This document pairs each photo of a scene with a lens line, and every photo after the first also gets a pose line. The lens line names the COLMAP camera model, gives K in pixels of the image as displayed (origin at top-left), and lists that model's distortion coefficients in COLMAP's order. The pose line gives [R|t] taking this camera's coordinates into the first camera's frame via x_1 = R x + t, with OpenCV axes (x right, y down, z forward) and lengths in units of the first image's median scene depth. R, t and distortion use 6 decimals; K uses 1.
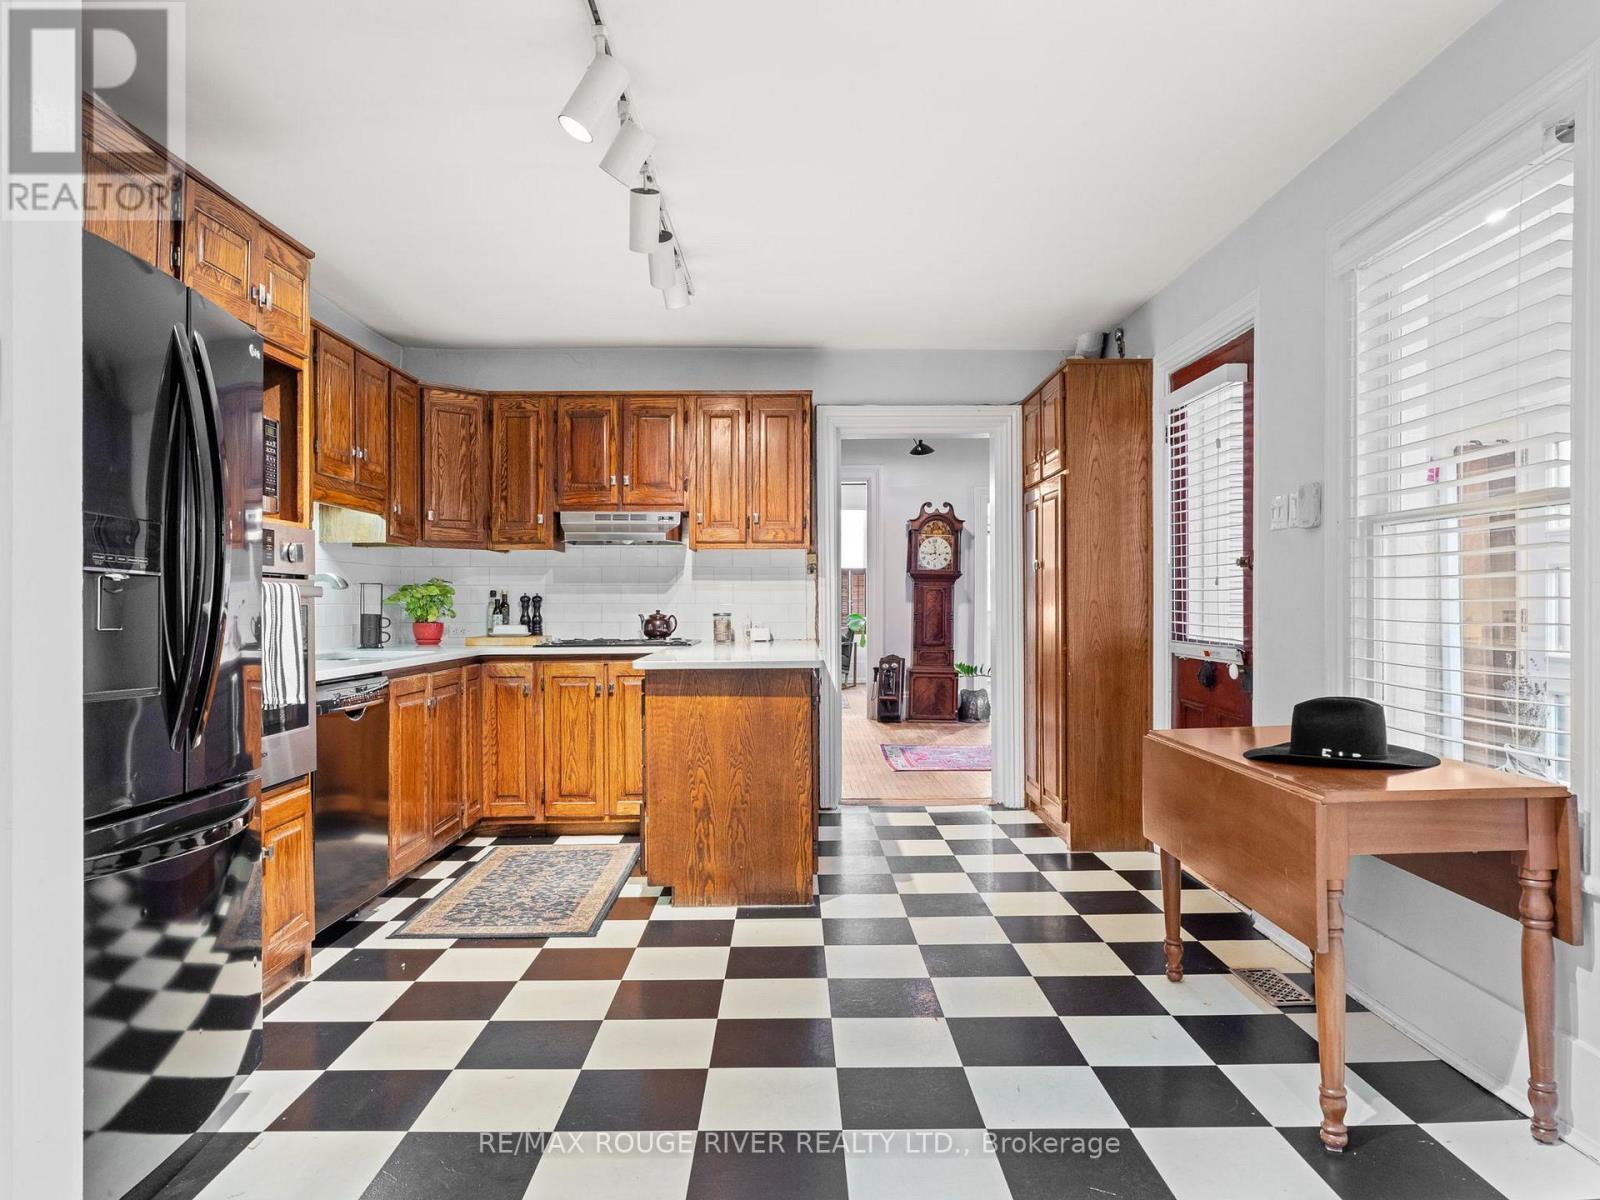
lens RADIAL K [[1109.3, 0, 803.1], [0, 1109.3, 595.4], [0, 0, 1]] dist [-0.004787, 0.003136]
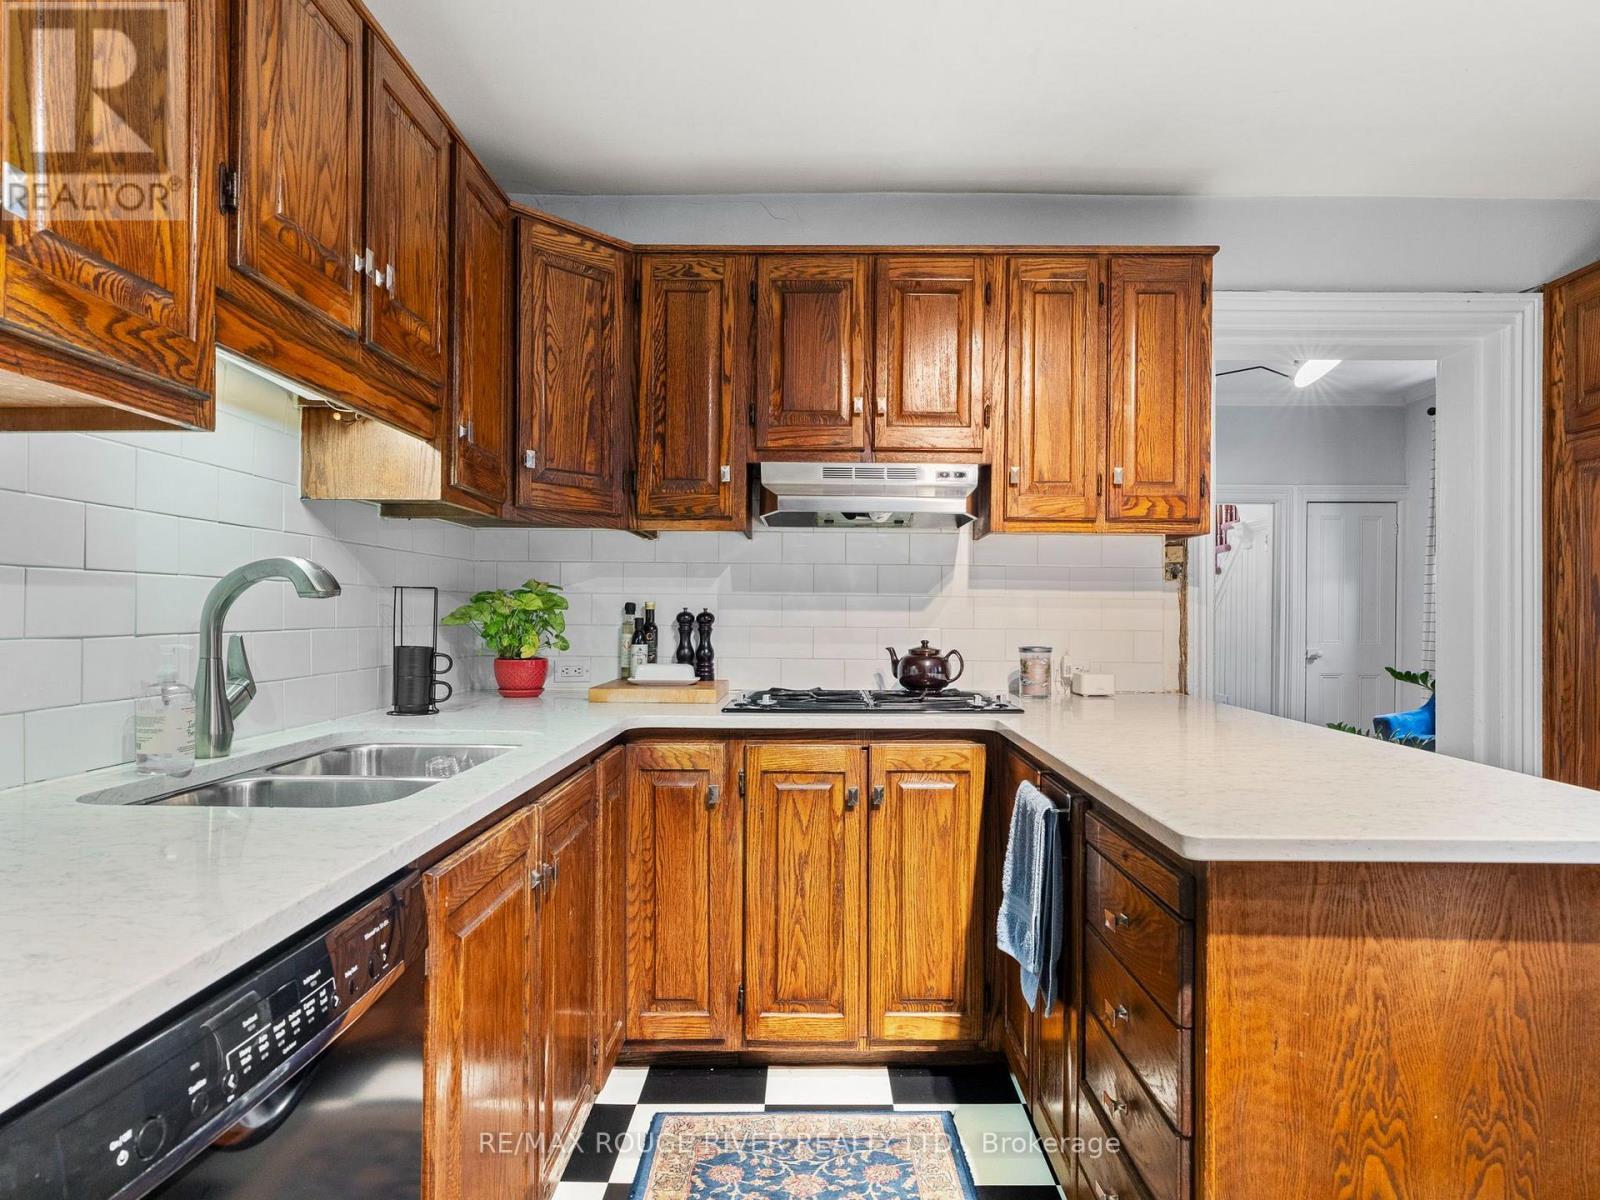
lens RADIAL K [[916.9, 0, 792.6], [0, 916.9, 611.1], [0, 0, 1]] dist [-0.007262, 0.001217]
pose [[0.999744, 0.010517, -0.020047, -0.193421], [-0.010430, 0.999936, 0.004395, -0.003174], [0.020092, -0.004185, 0.999789, 0.542993]]
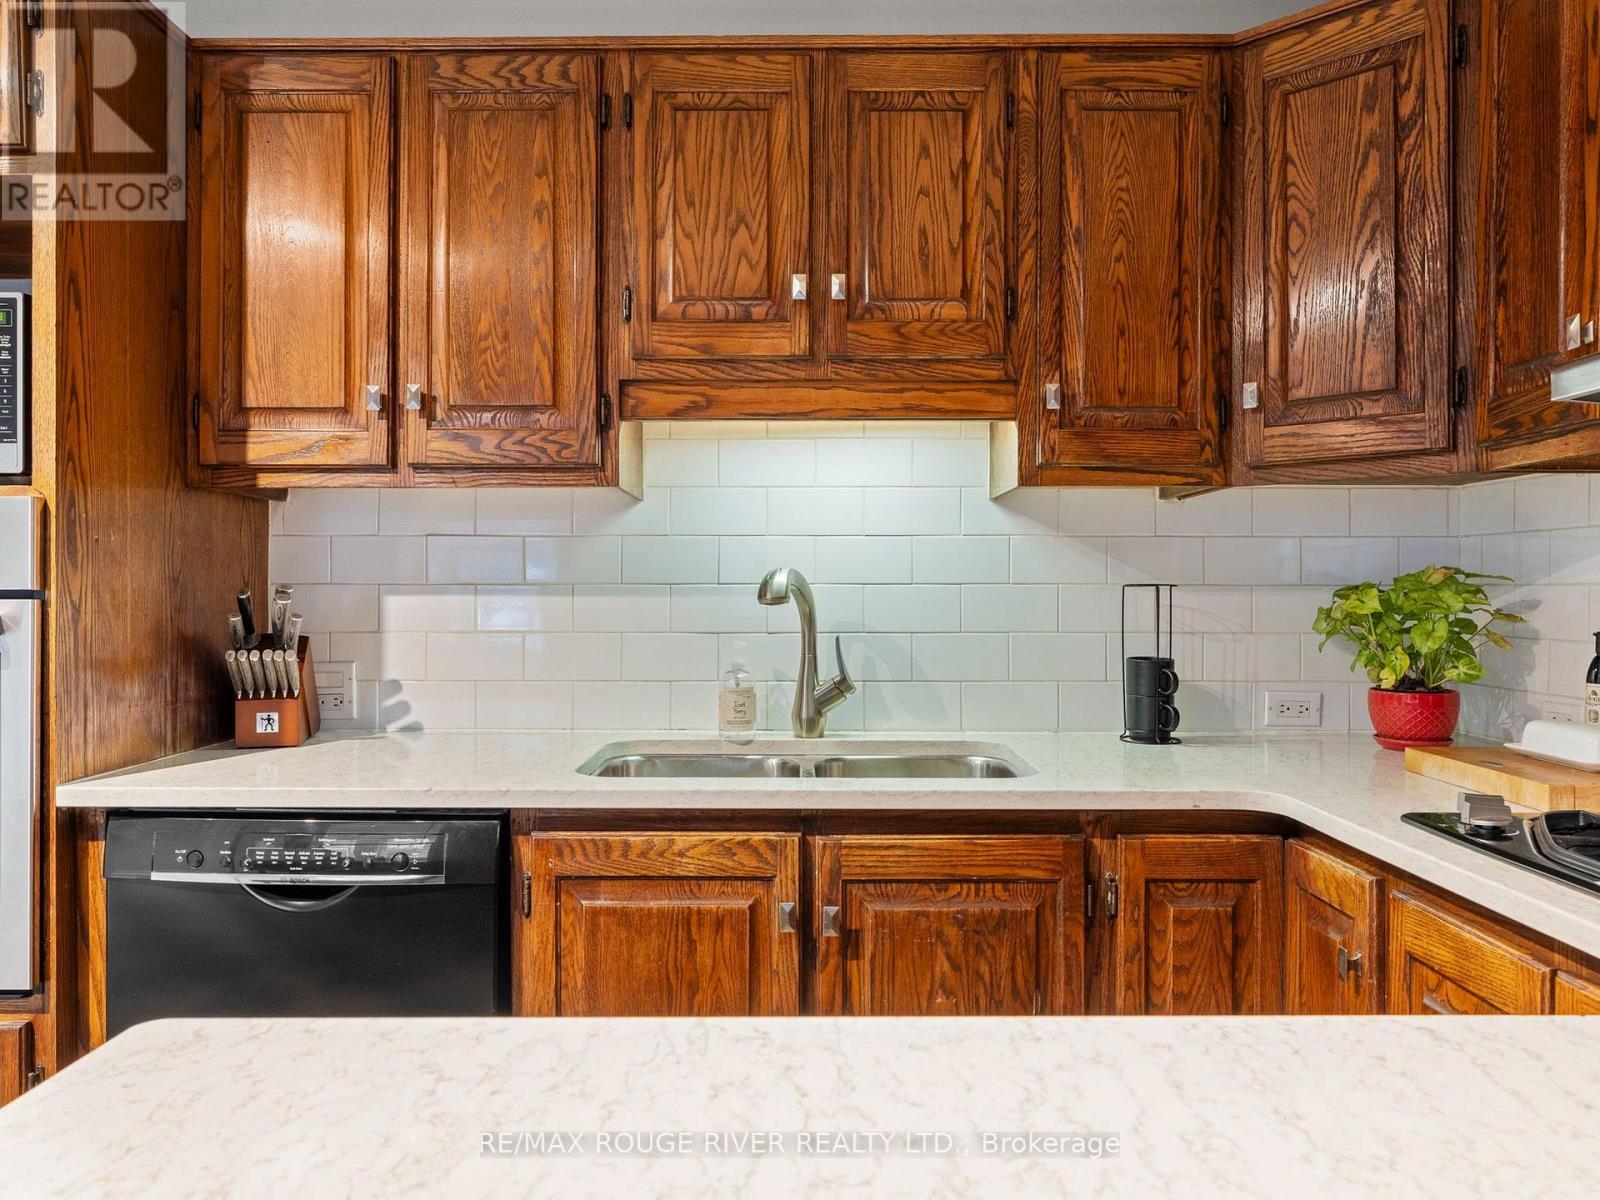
lens RADIAL K [[1109.3, 0, 800.2], [0, 1109.3, 597.3], [0, 0, 1]] dist [-0.004787, 0.003136]
pose [[-0.010421, 0.009896, -0.999897, 0.025888], [0.004372, 0.999942, 0.009850, -0.010243], [0.999936, -0.004269, -0.010464, 0.819047]]
